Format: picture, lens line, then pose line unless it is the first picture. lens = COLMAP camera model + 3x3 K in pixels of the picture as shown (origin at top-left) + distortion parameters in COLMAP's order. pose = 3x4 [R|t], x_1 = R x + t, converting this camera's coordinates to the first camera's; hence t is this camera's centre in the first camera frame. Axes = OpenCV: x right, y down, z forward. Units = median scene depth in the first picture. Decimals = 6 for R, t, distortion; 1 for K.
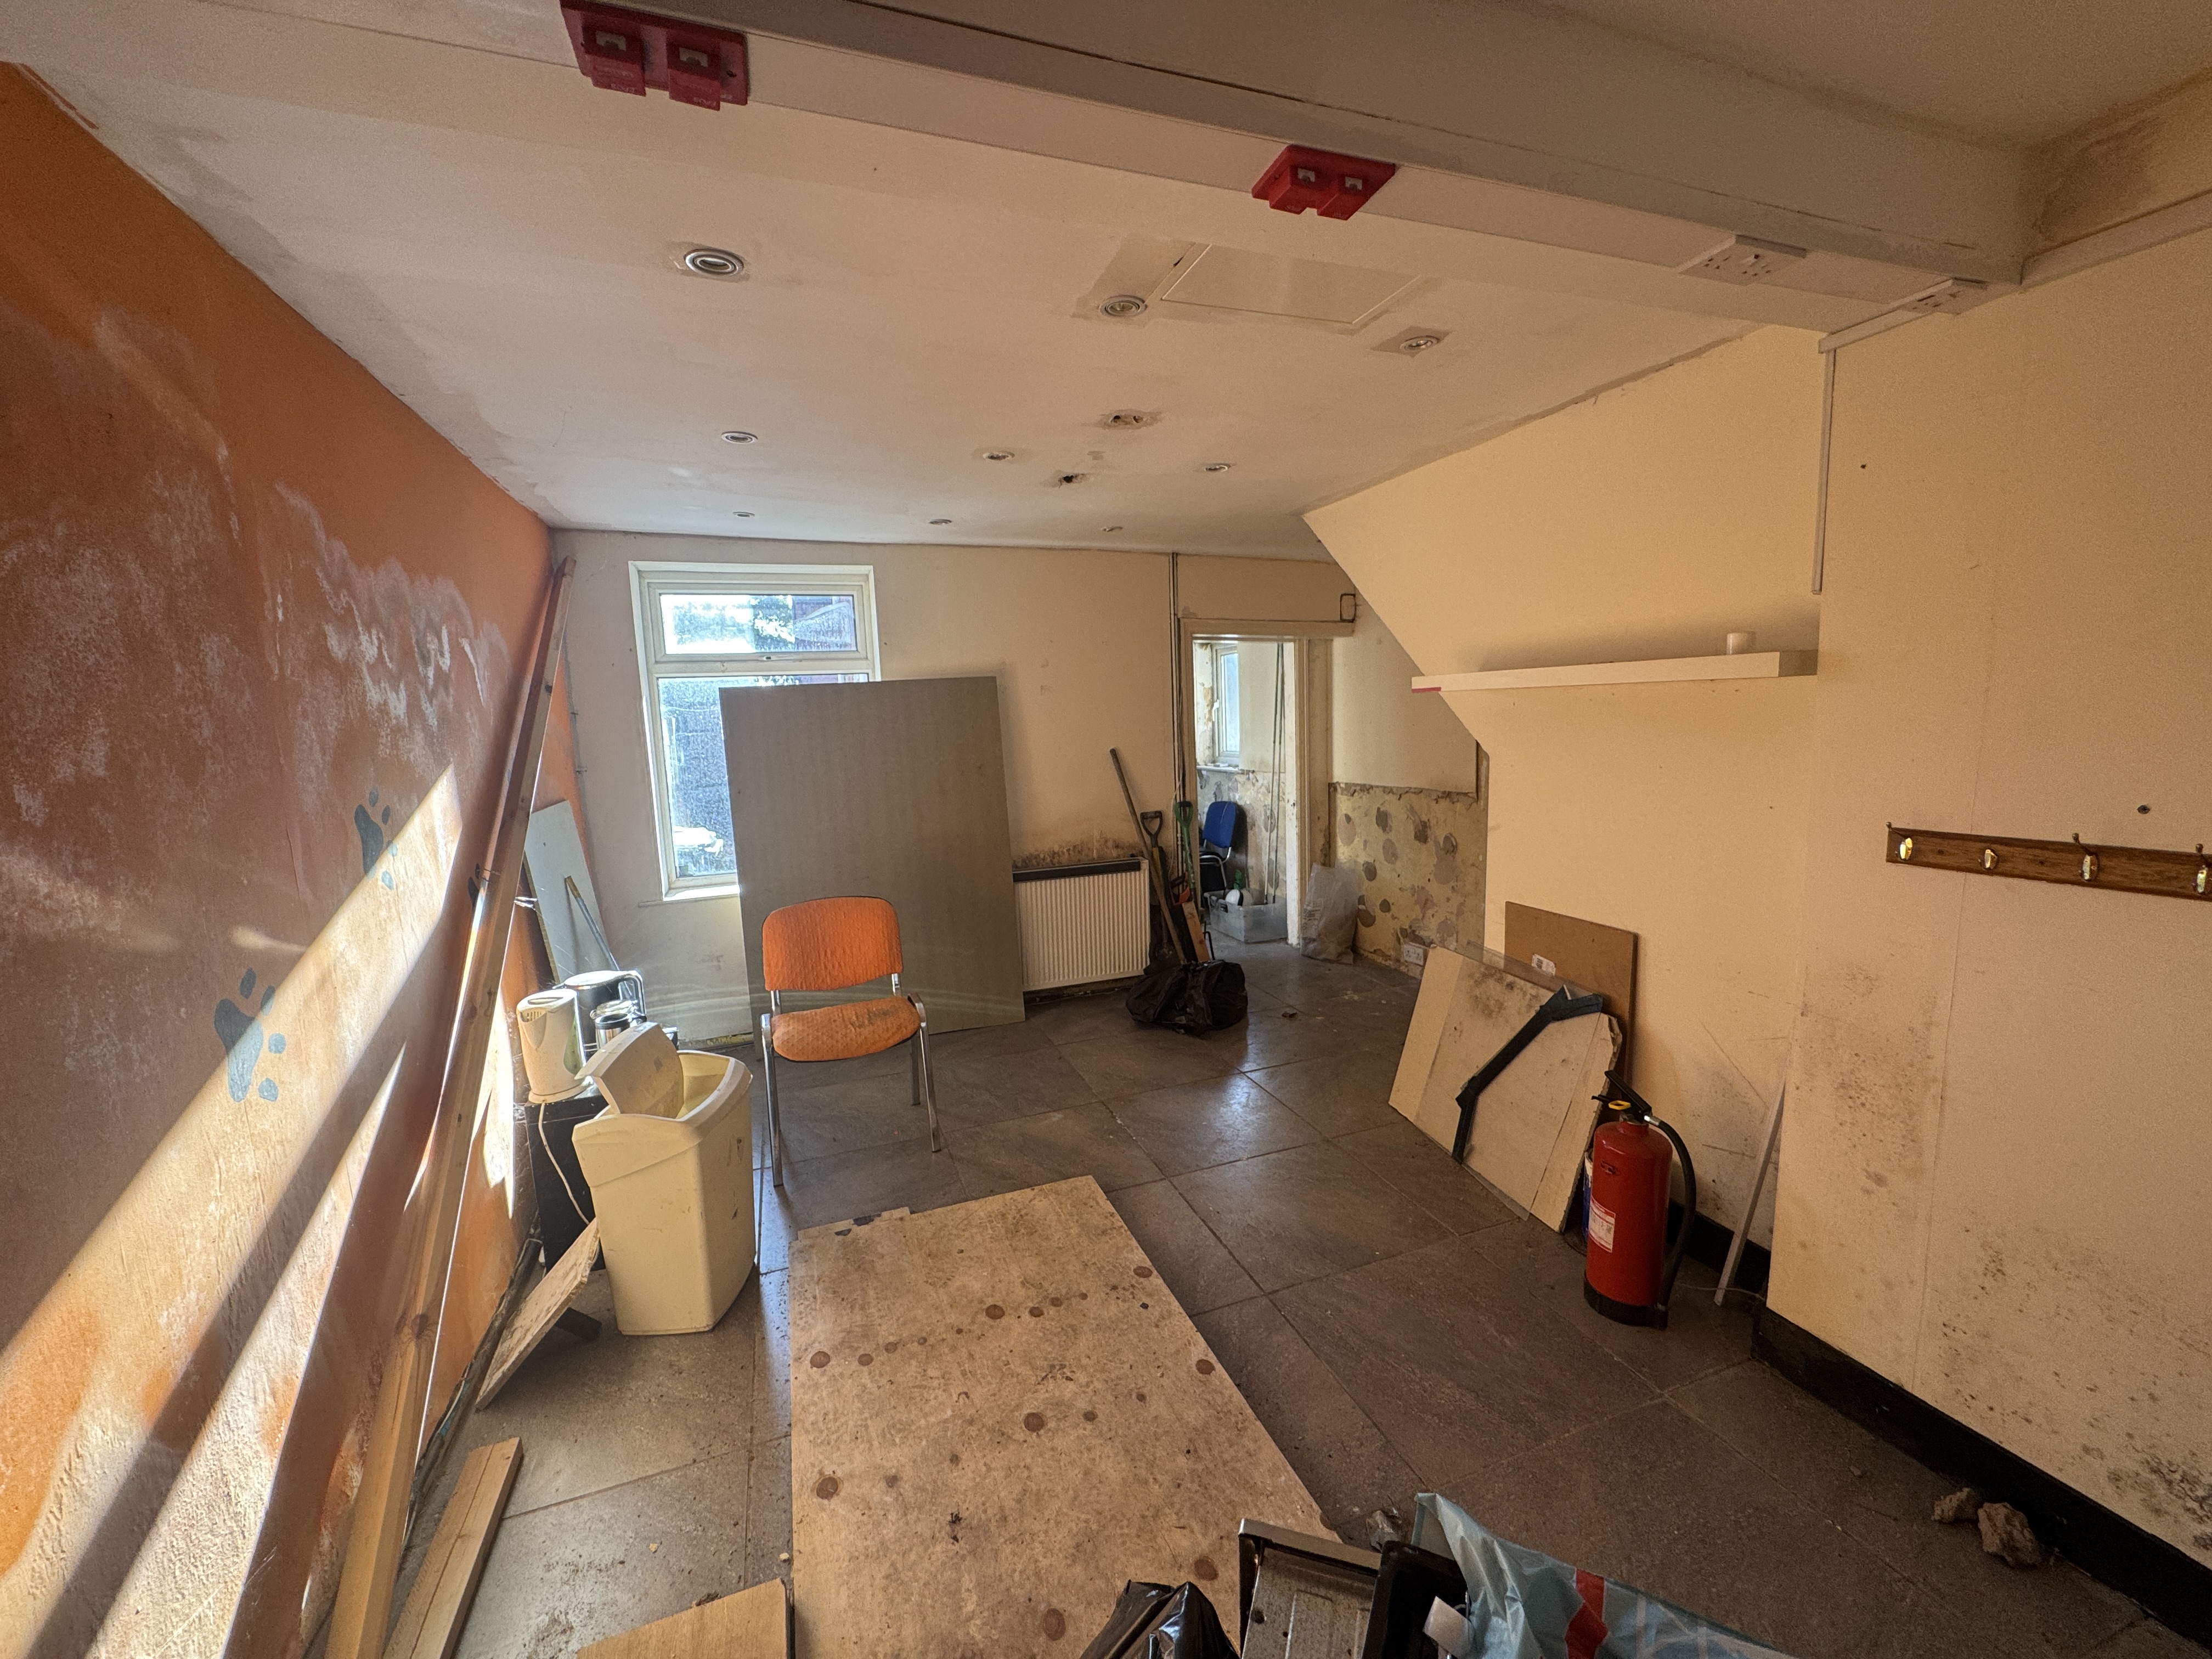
lens RADIAL K [[874.3, 0, 1102.4], [0, 874.3, 828.1], [0, 0, 1]] dist [-0.001518, -0.000113]
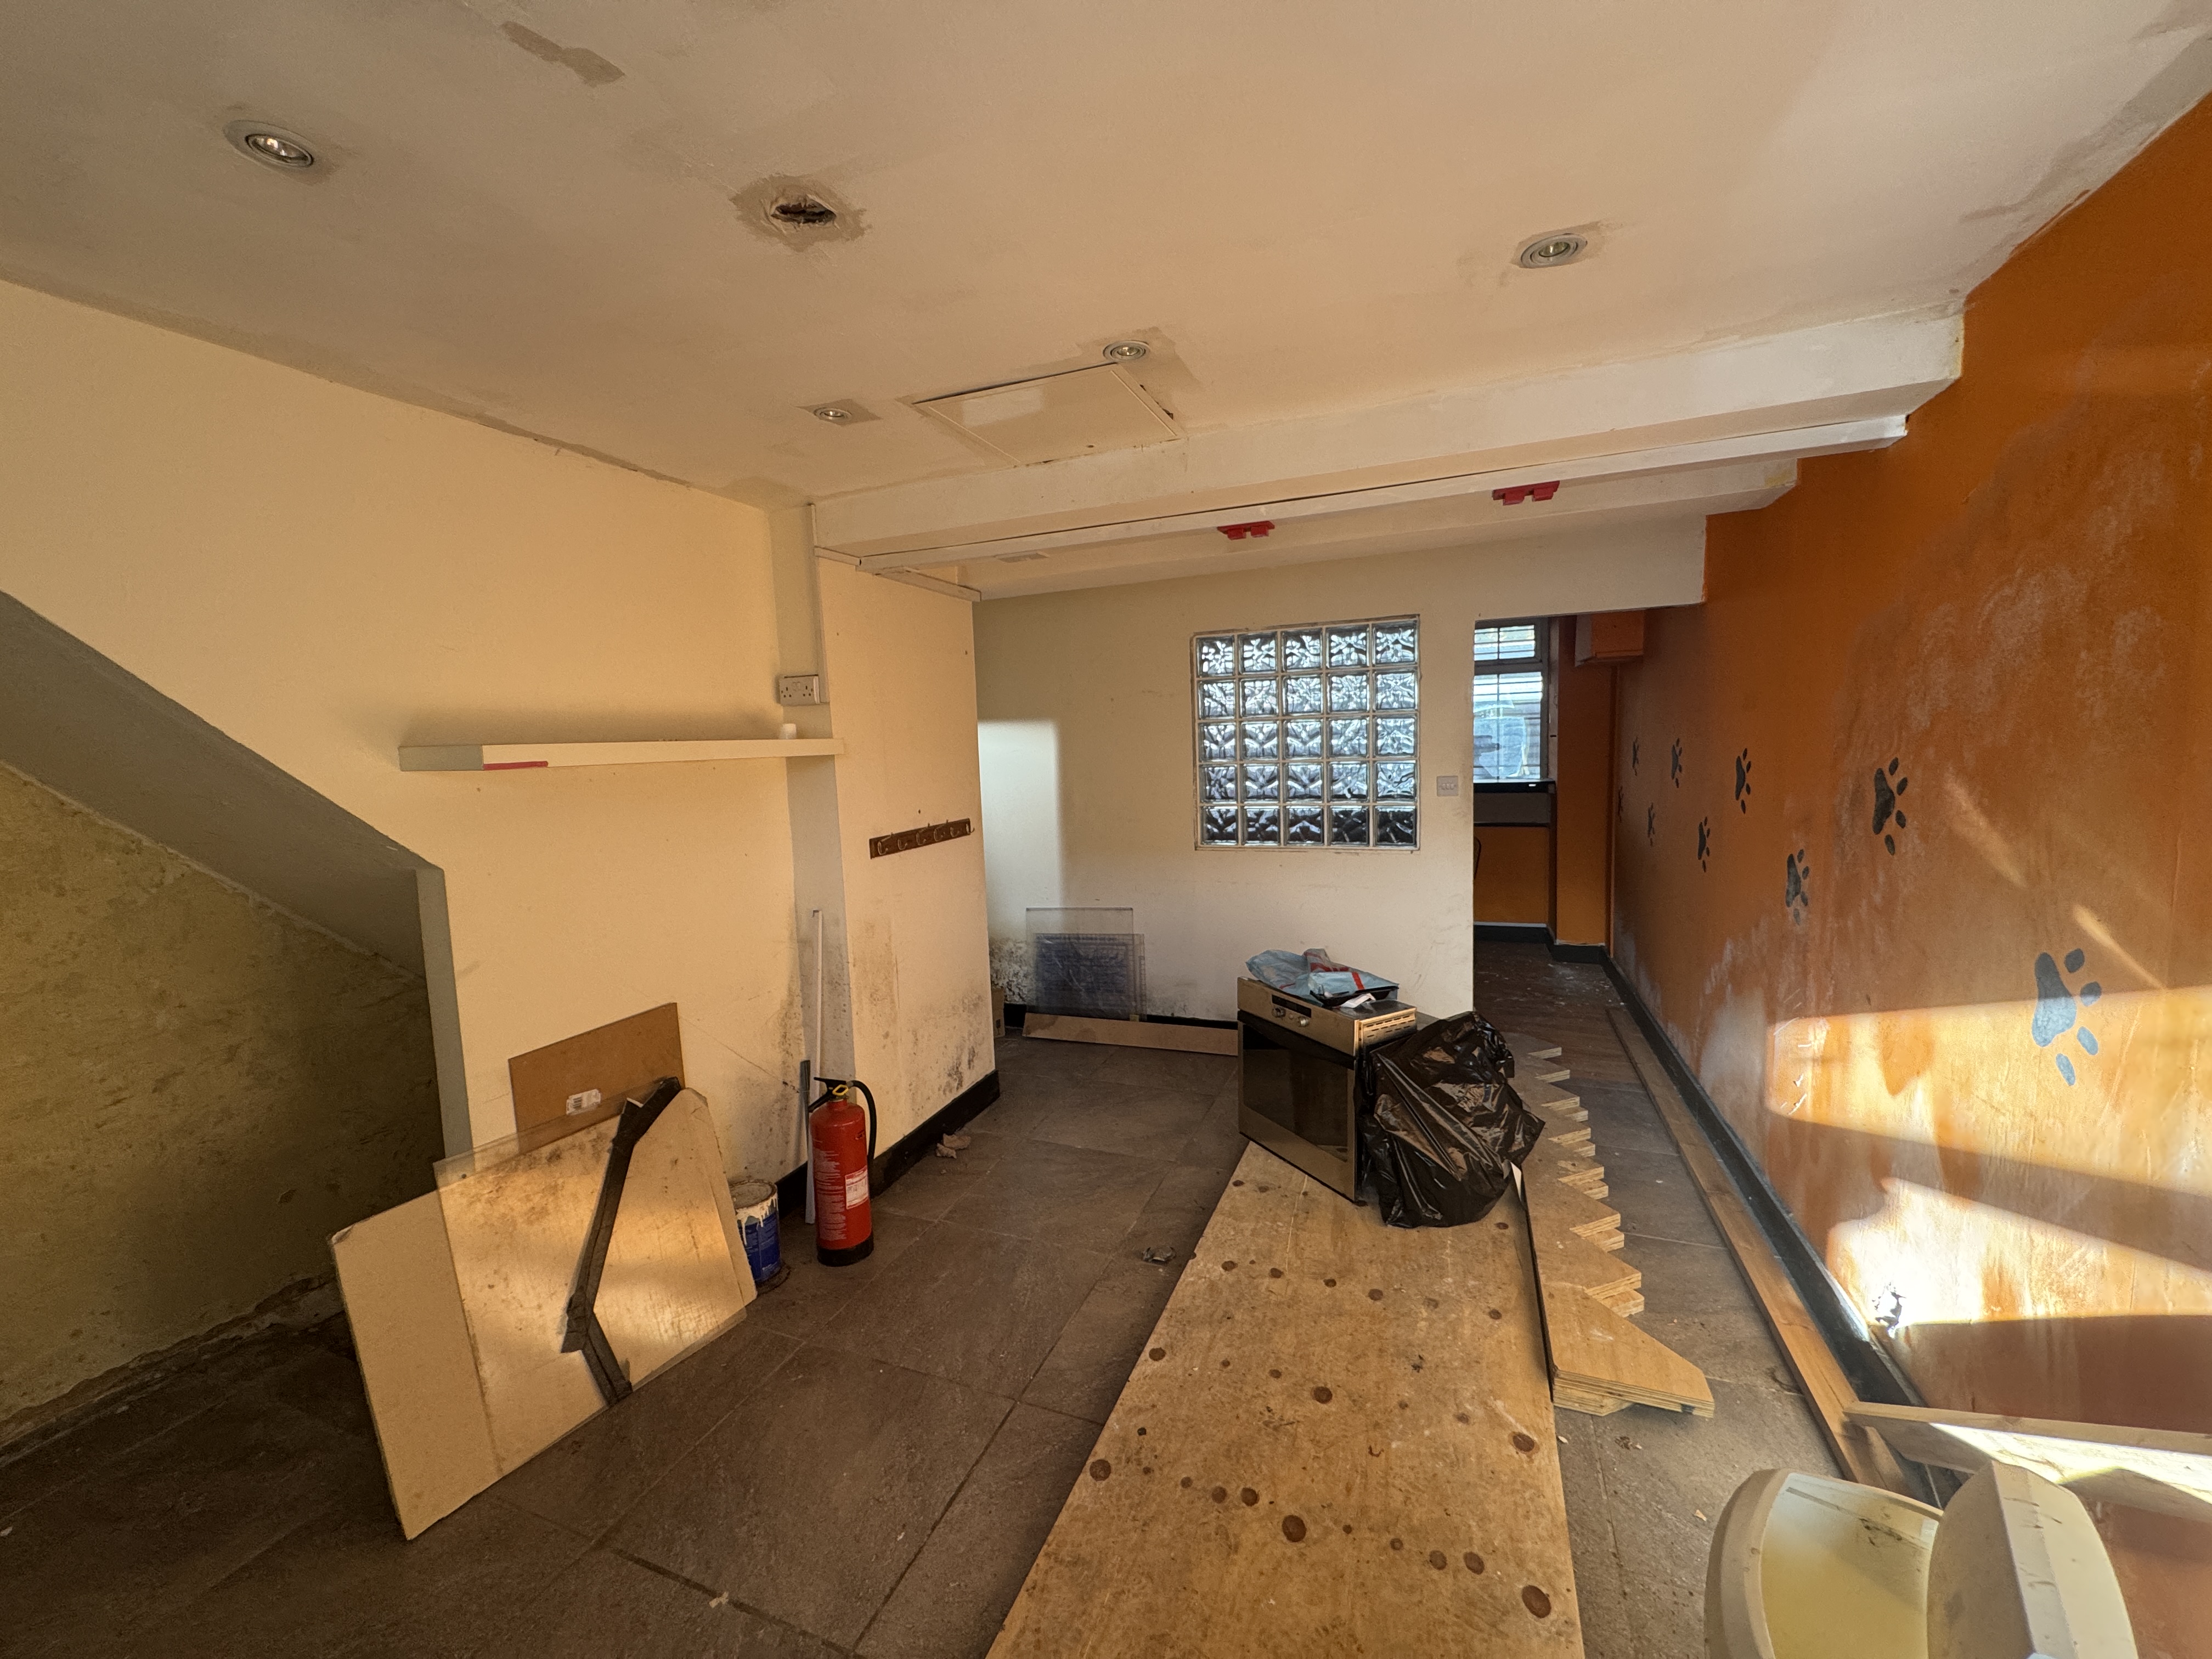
lens RADIAL K [[874.3, 0, 1106.0], [0, 874.3, 828.4], [0, 0, 1]] dist [-0.001518, -0.000113]
pose [[-0.740423, -0.004288, 0.672127, -0.573498], [0.153269, 0.972557, 0.175048, -0.226042], [-0.654432, 0.232626, -0.719447, 1.696872]]
